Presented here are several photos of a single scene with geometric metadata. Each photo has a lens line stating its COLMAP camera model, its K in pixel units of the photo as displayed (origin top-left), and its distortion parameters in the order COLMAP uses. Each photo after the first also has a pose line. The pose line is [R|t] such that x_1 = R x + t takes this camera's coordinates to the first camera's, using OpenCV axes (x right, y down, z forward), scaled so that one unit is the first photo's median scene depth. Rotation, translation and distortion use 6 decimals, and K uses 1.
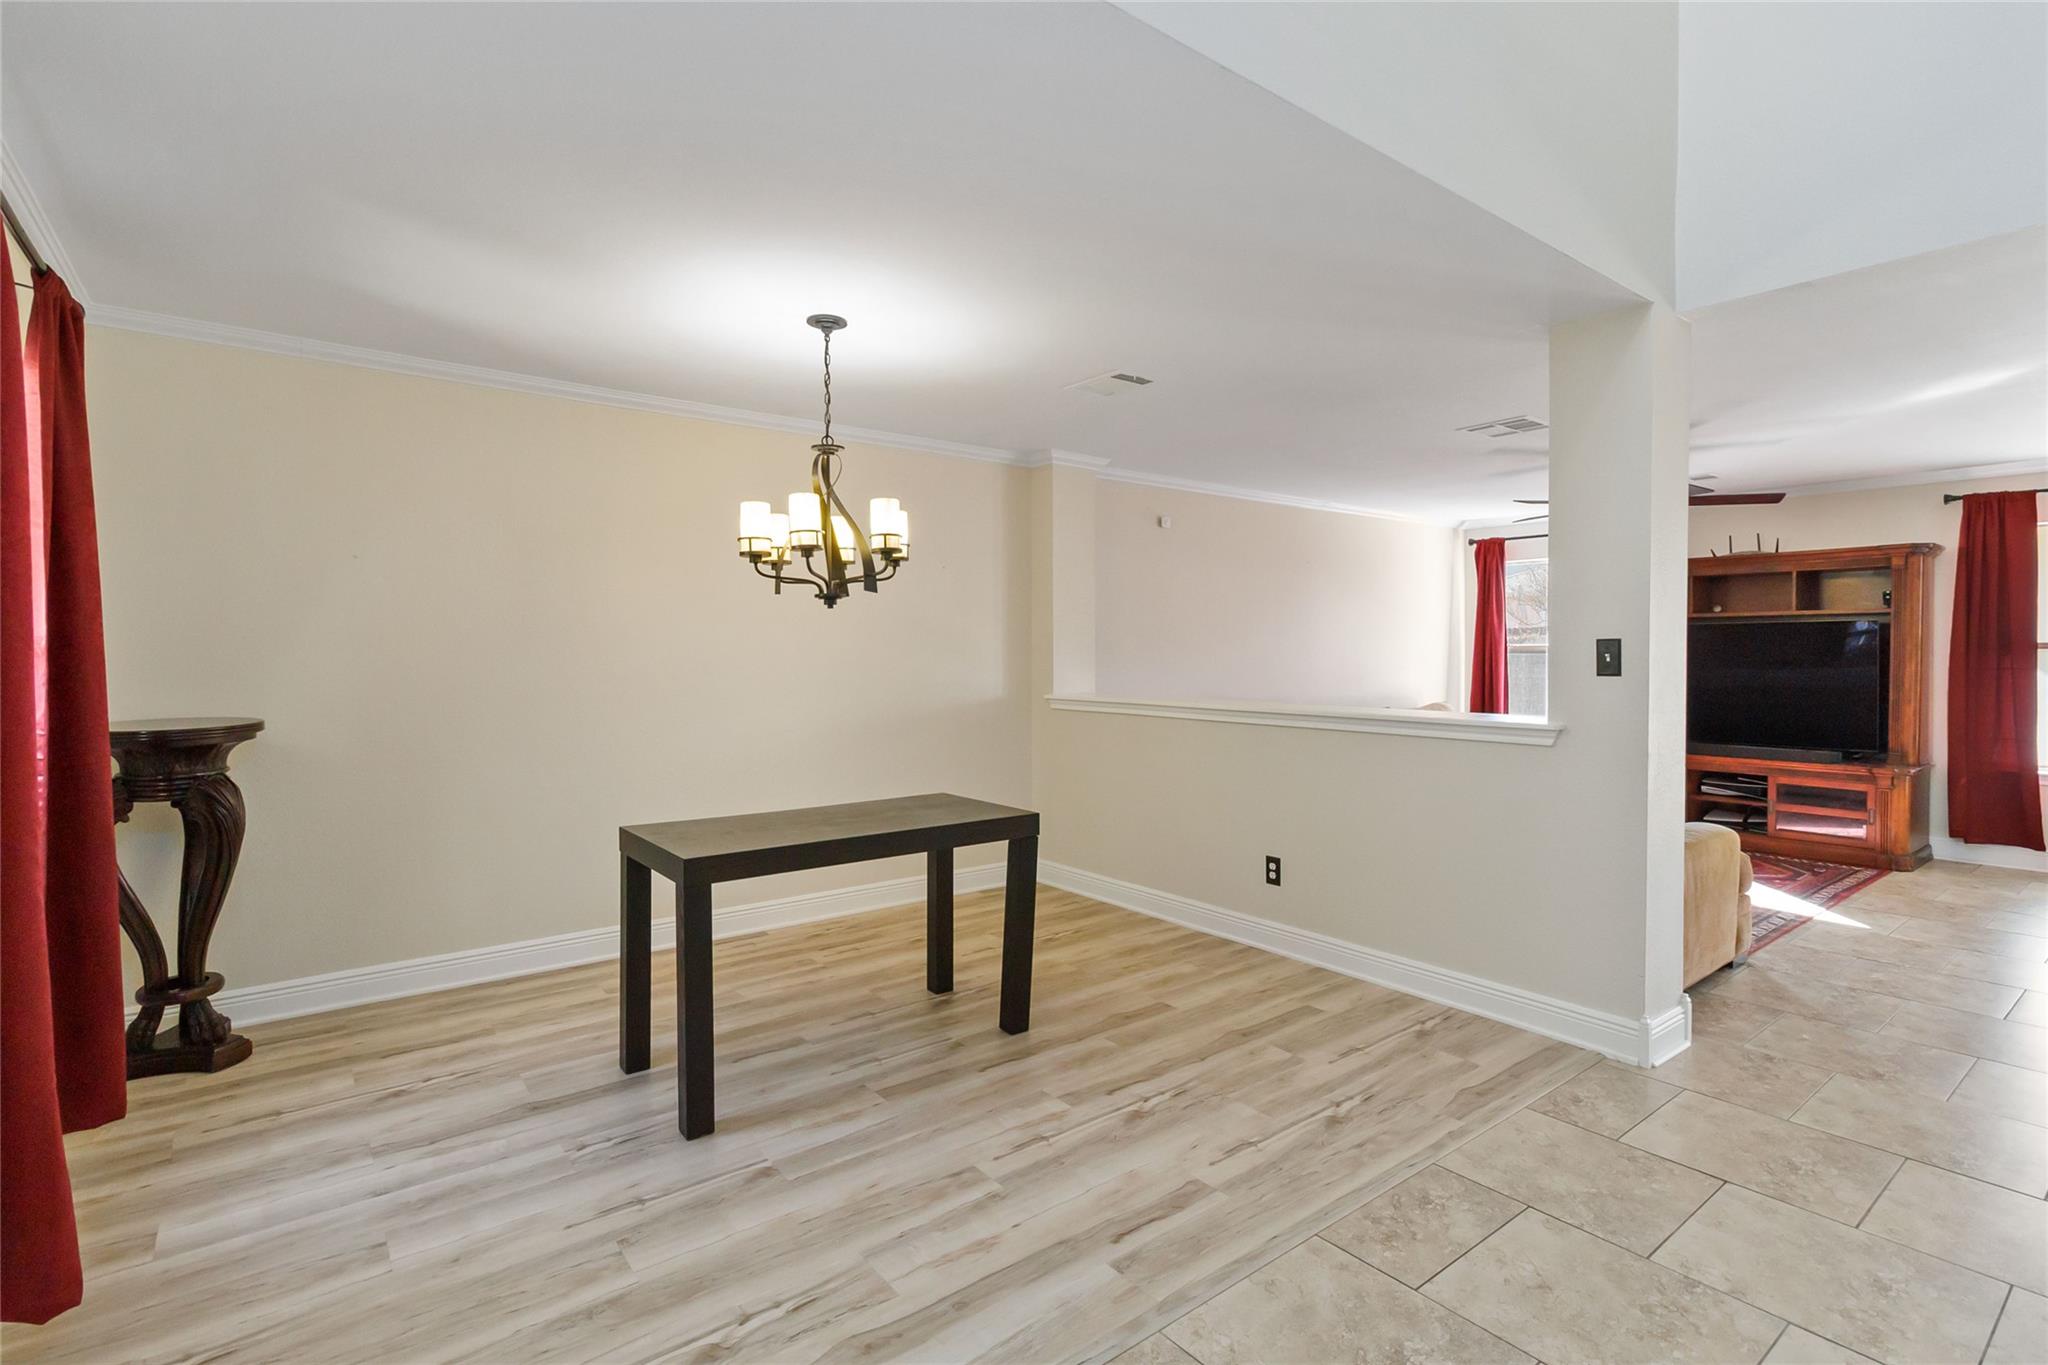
lens RADIAL K [[963.4, 0, 1019.3], [0, 963.4, 663.8], [0, 0, 1]] dist [-0.001147, -0.000225]
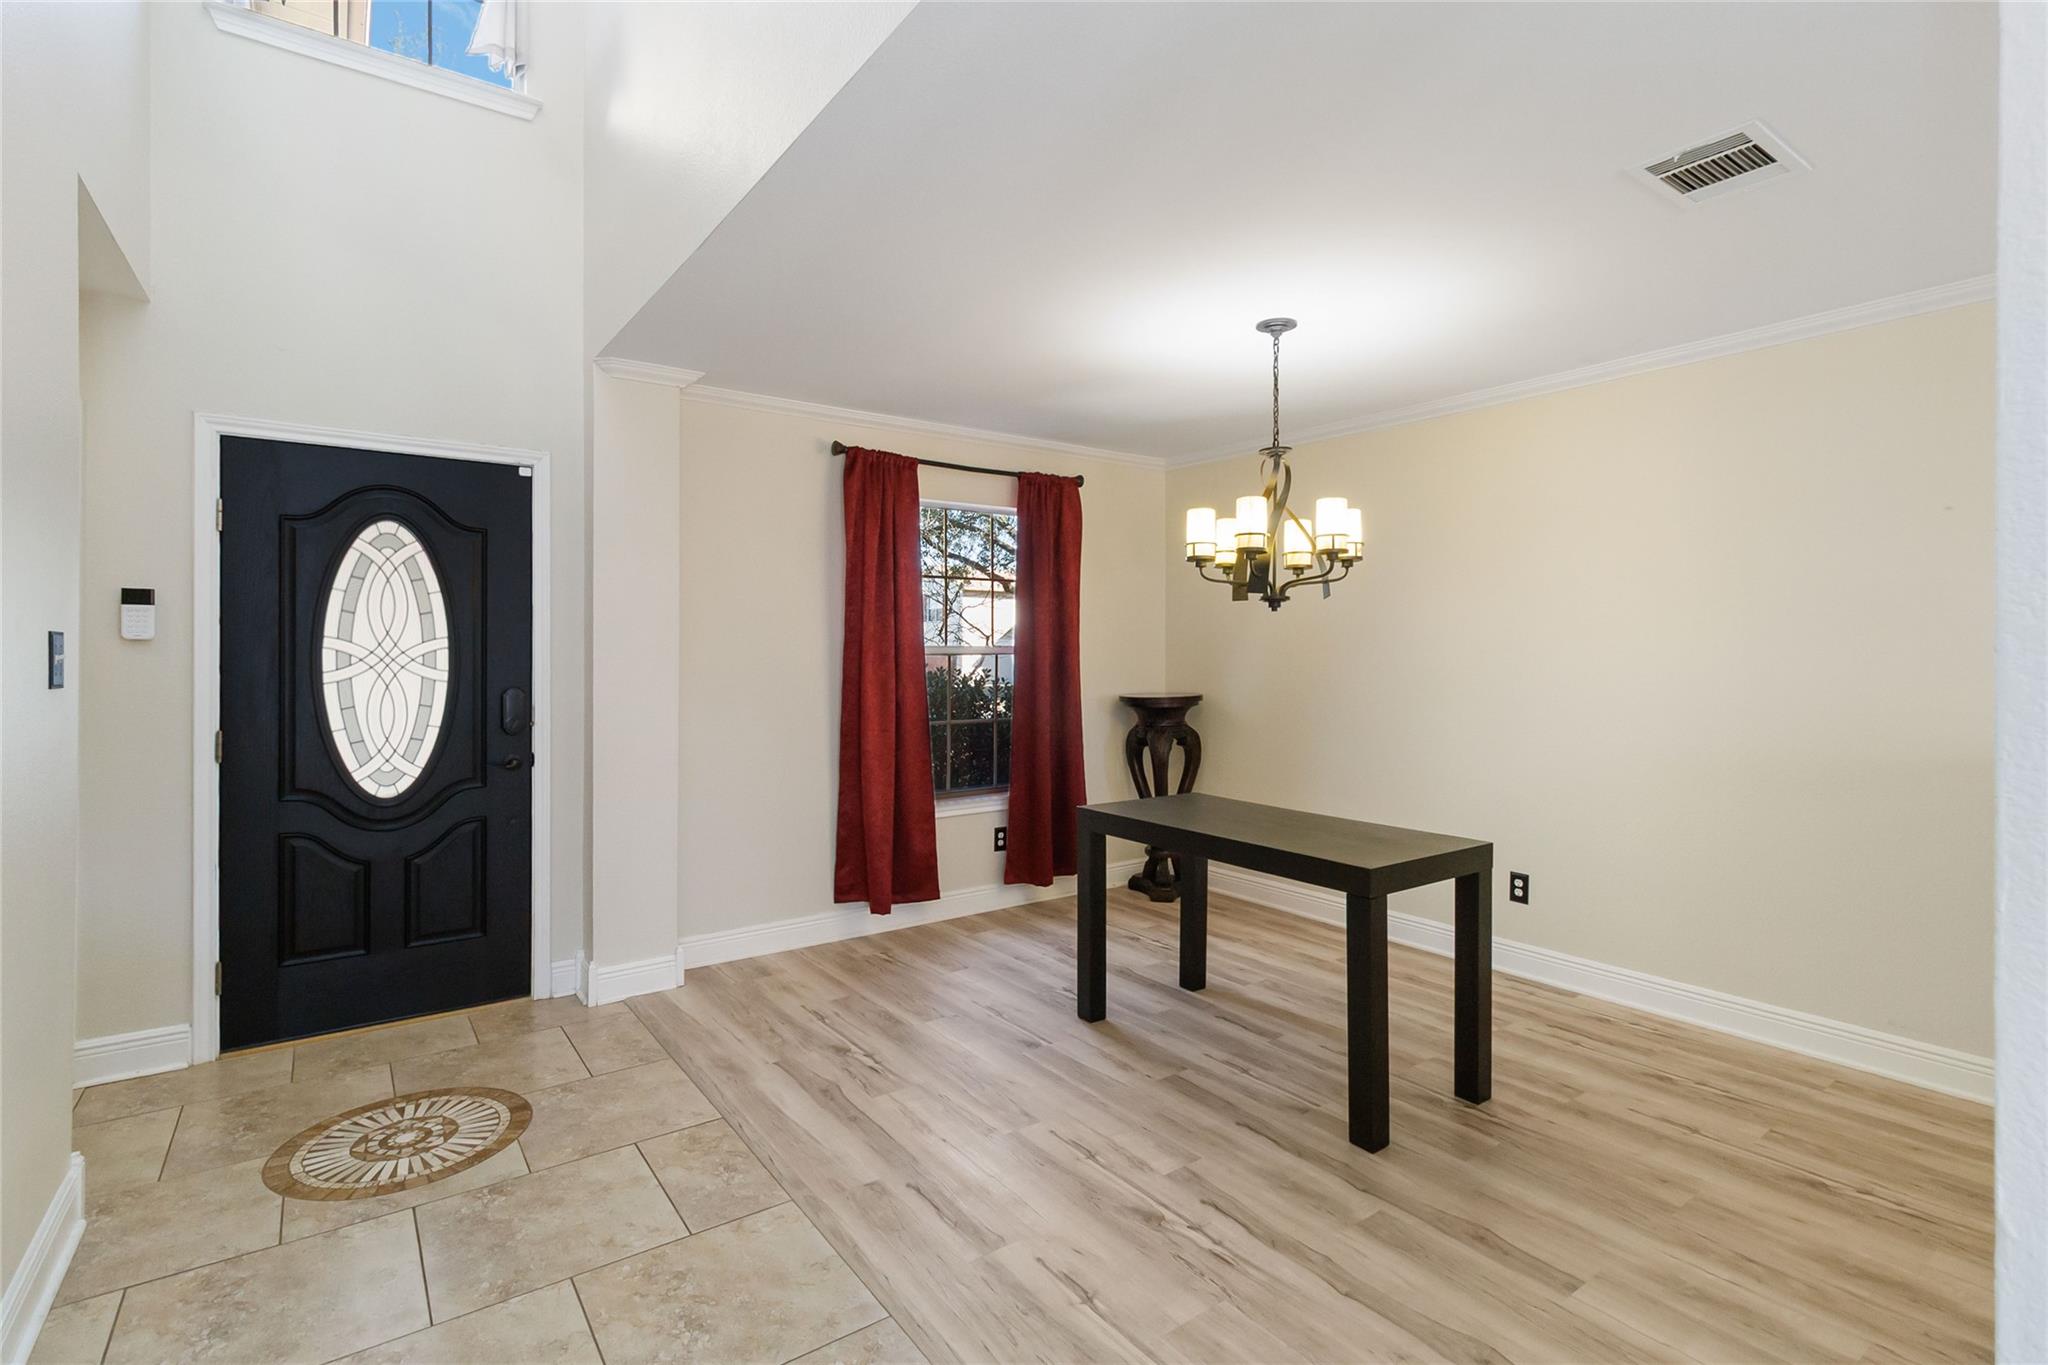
lens RADIAL K [[972.6, 0, 1033.4], [0, 972.6, 634.9], [0, 0, 1]] dist [-0.000698, -0.000344]
pose [[-0.025980, -0.015398, -0.999544, 0.200615], [-0.018011, 0.999726, -0.014933, -0.002286], [0.999500, 0.017615, -0.026250, 0.191579]]
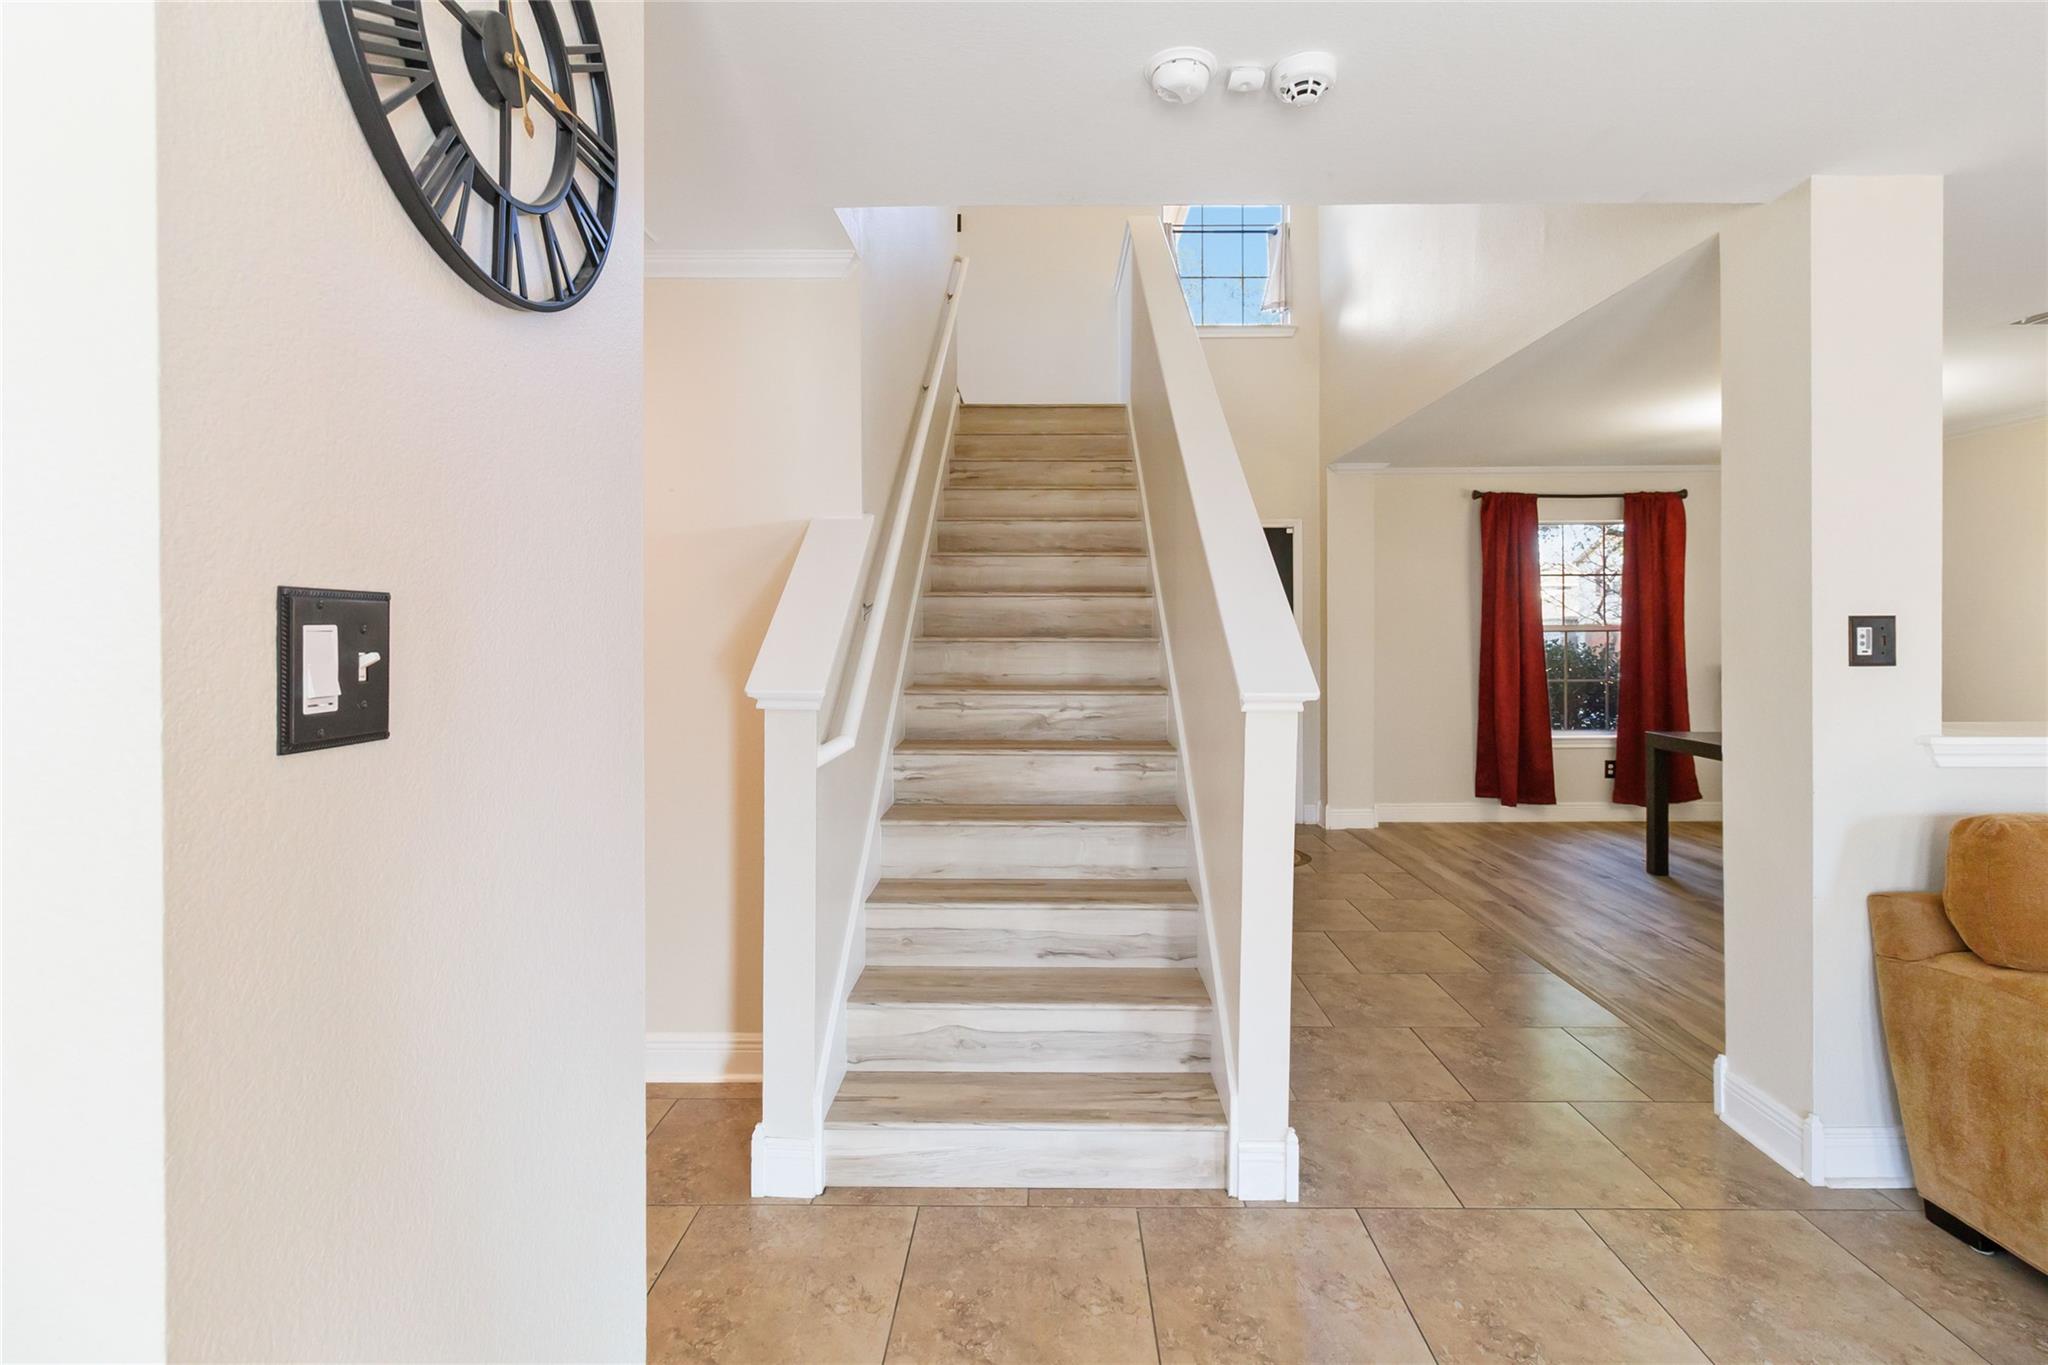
lens RADIAL K [[972.6, 0, 1033.4], [0, 972.6, 634.9], [0, 0, 1]] dist [-0.000698, -0.000344]
pose [[-0.620579, 0.007919, -0.784104, 0.402316], [-0.010198, 0.999783, 0.018169, -0.004213], [0.784078, 0.019272, -0.620363, 0.247084]]
